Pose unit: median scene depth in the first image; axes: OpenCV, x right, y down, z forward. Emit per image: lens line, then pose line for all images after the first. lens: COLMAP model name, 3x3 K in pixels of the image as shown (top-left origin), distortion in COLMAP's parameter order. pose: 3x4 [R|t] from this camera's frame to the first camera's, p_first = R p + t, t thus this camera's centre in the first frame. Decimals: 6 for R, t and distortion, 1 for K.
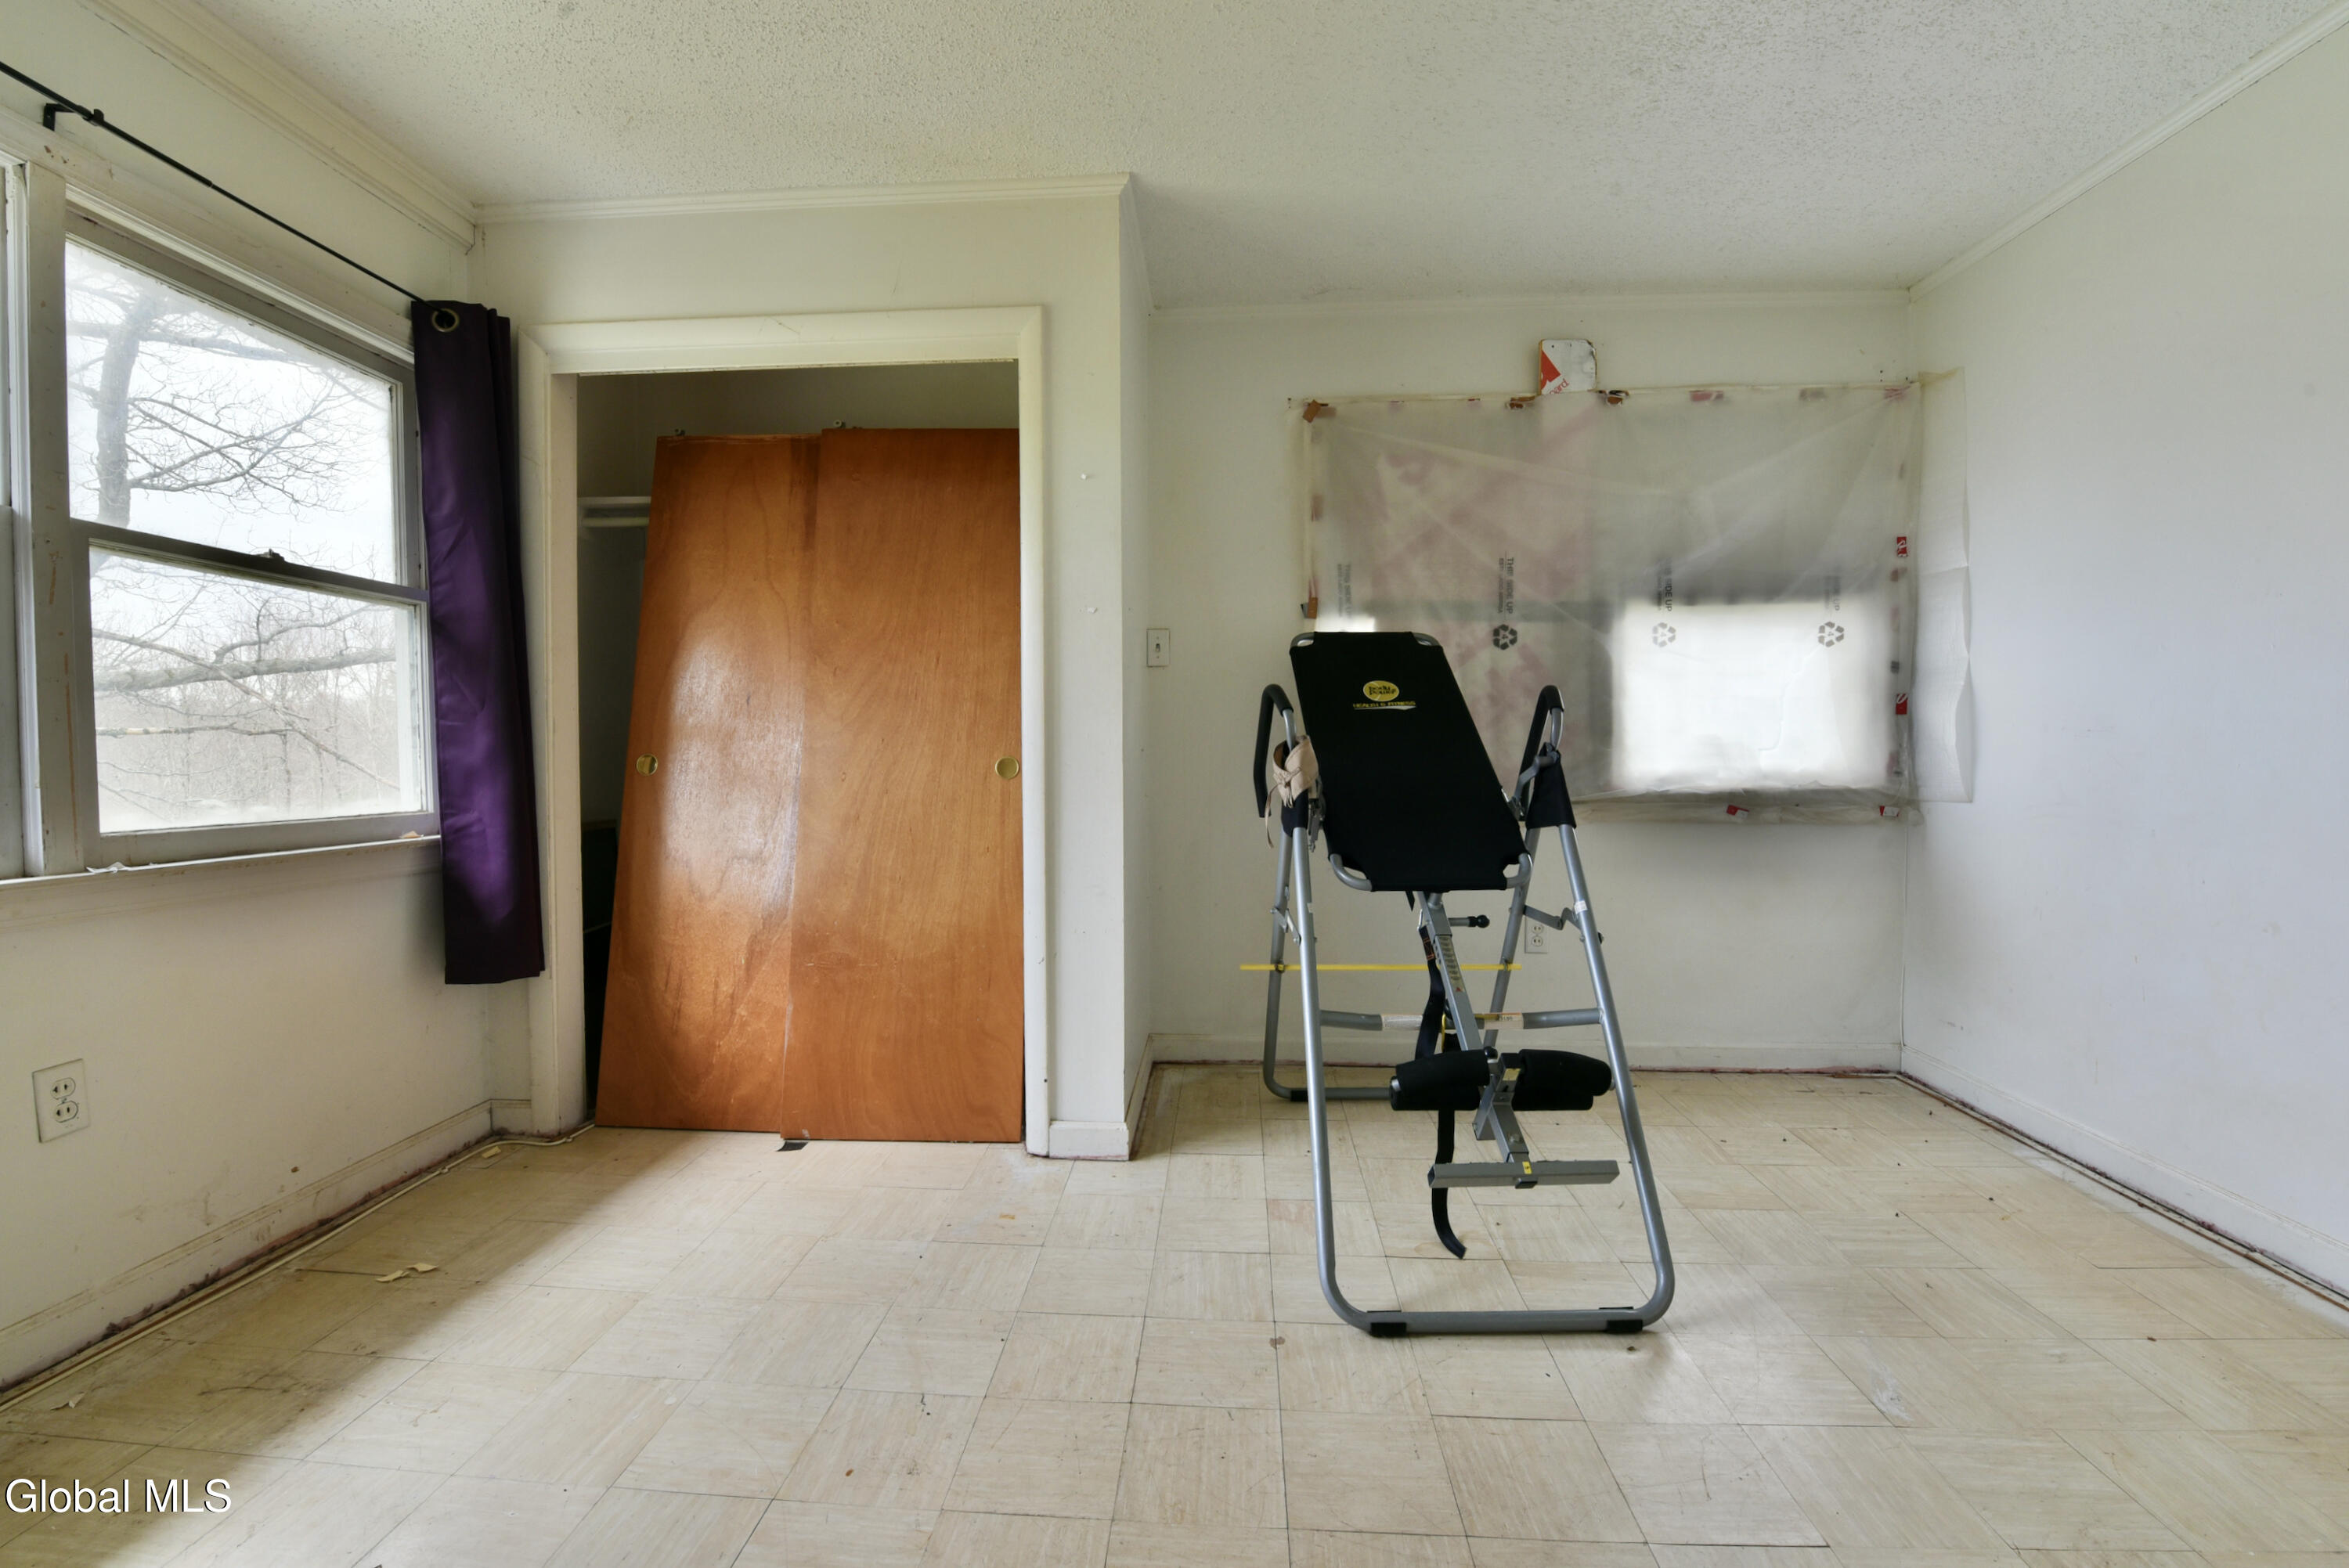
lens RADIAL K [[968.9, 0, 1179.6], [0, 968.9, 786.0], [0, 0, 1]] dist [-0.014541, -0.003475]
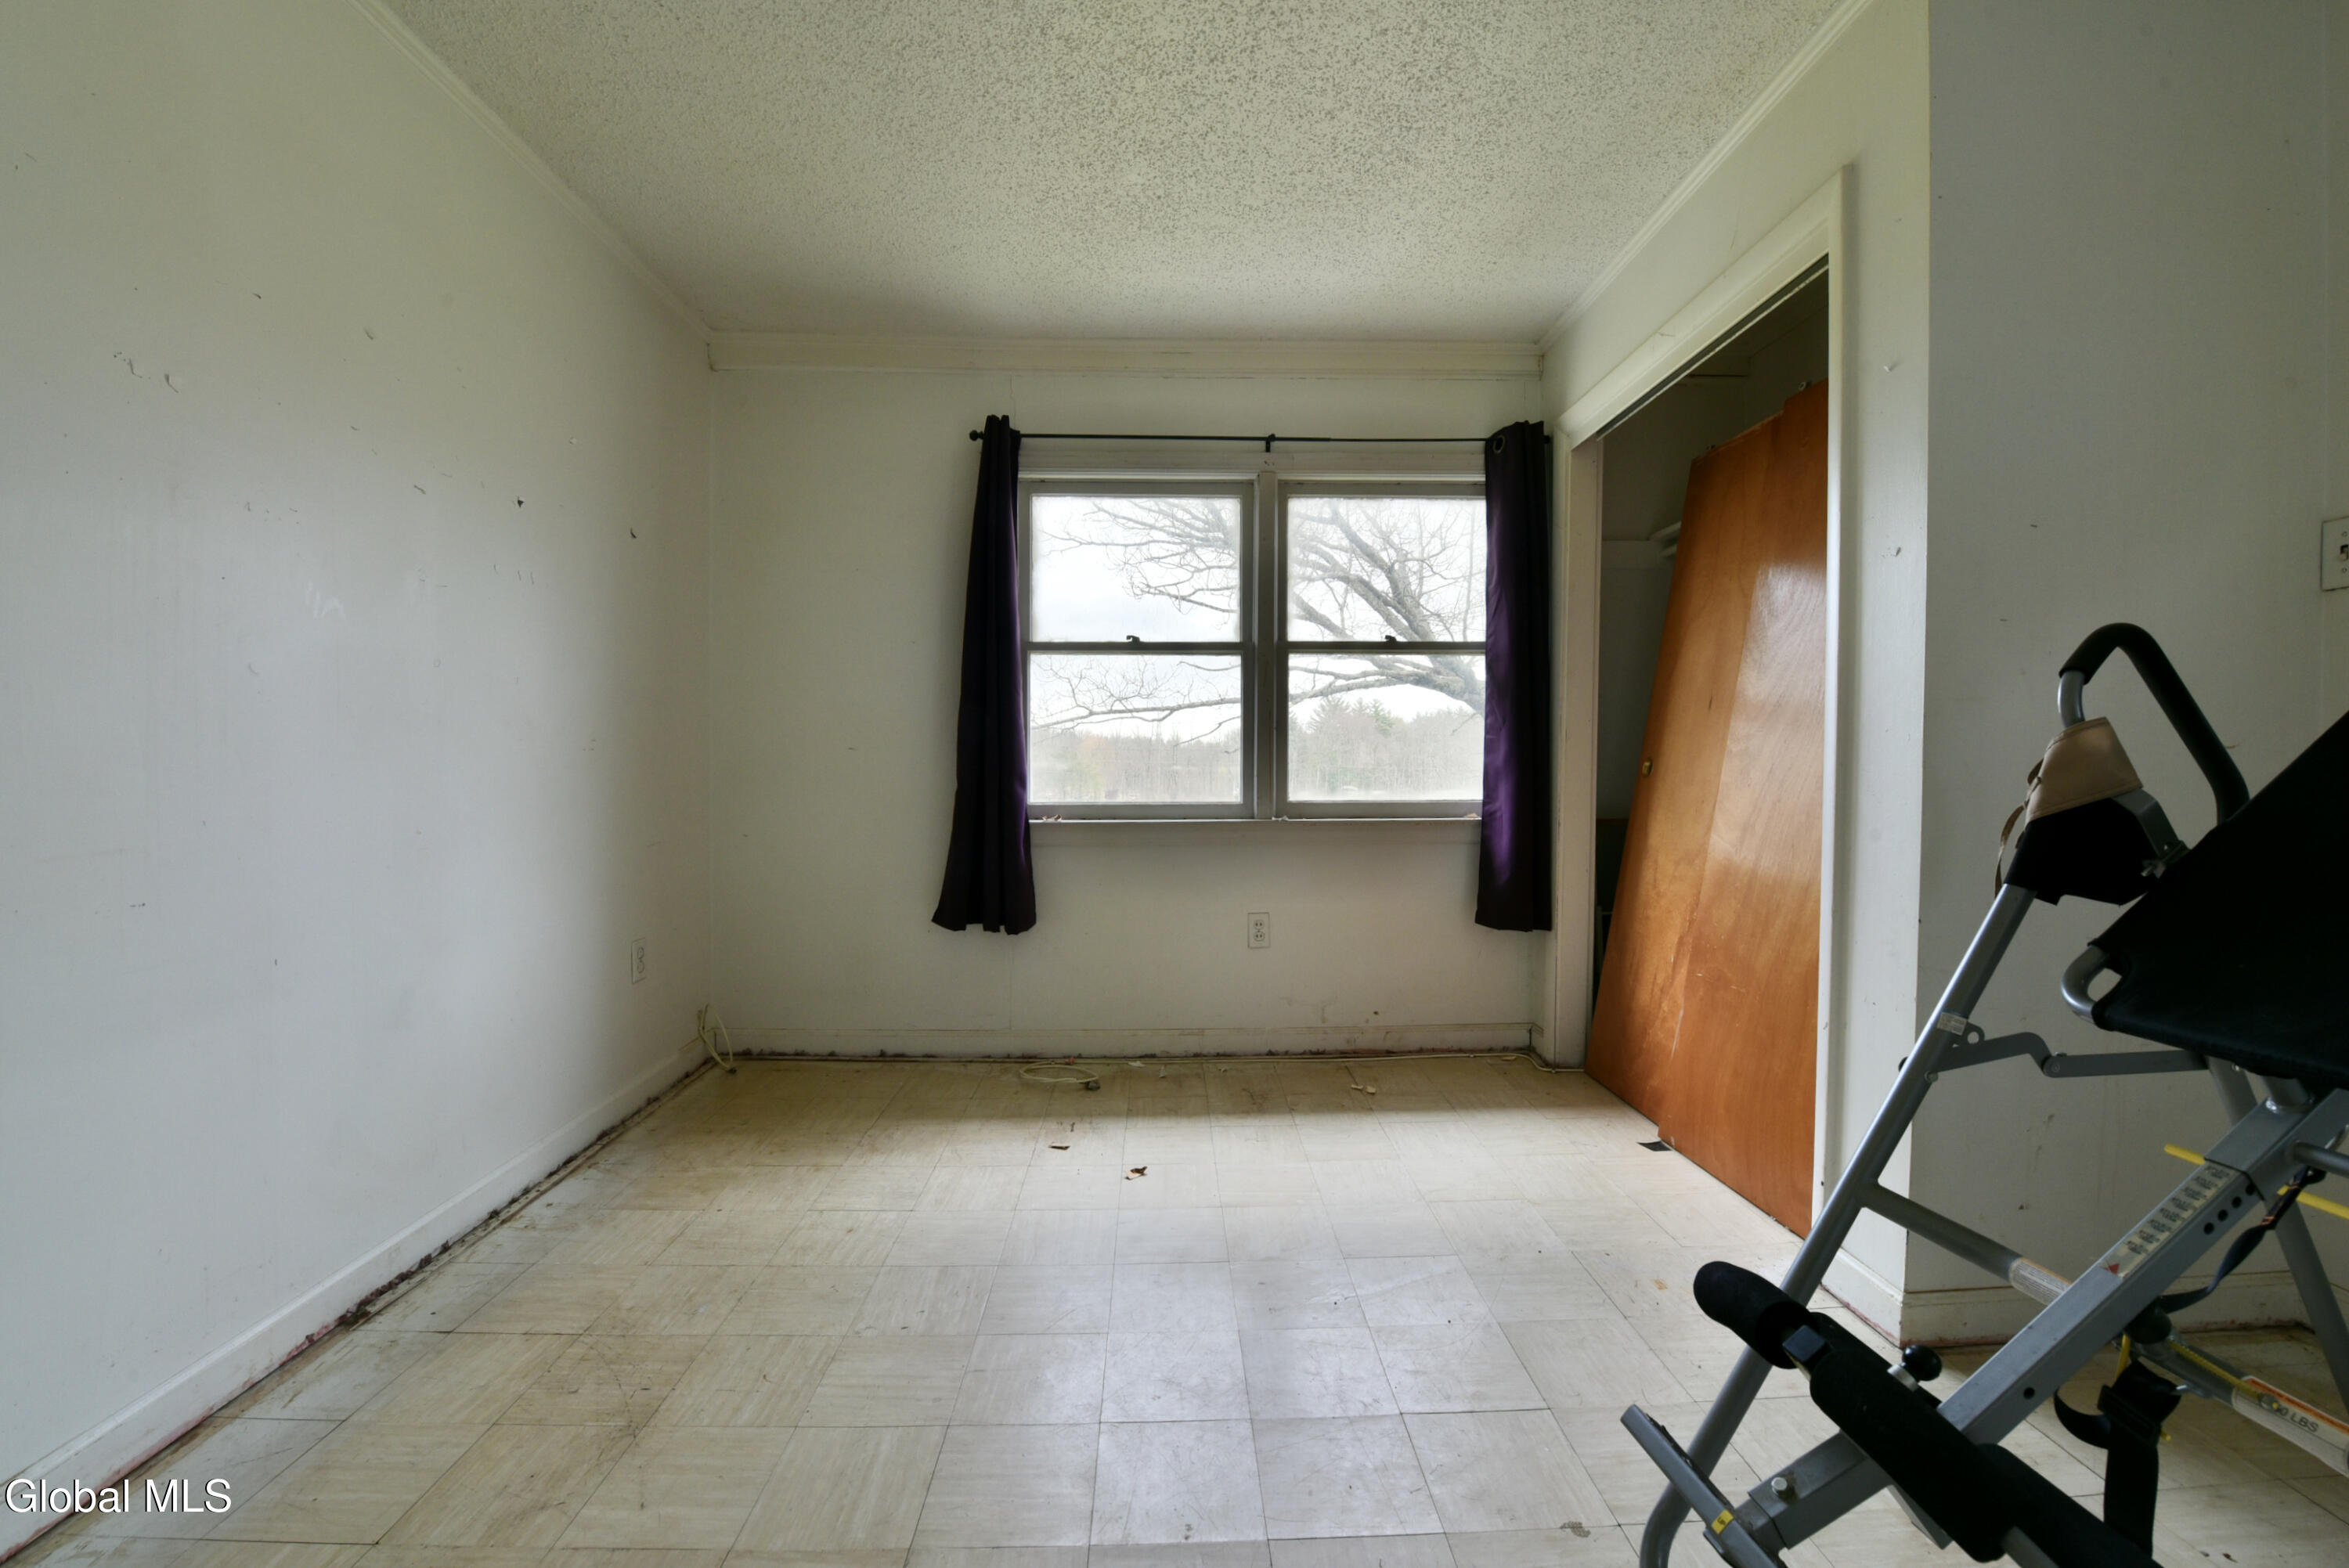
lens RADIAL K [[968.9, 0, 1179.6], [0, 968.9, 786.0], [0, 0, 1]] dist [-0.014541, -0.003475]
pose [[0.079460, 0.024271, -0.996543, 0.593737], [-0.026707, 0.999397, 0.022211, -0.013463], [0.996480, 0.024850, 0.080060, 0.440983]]
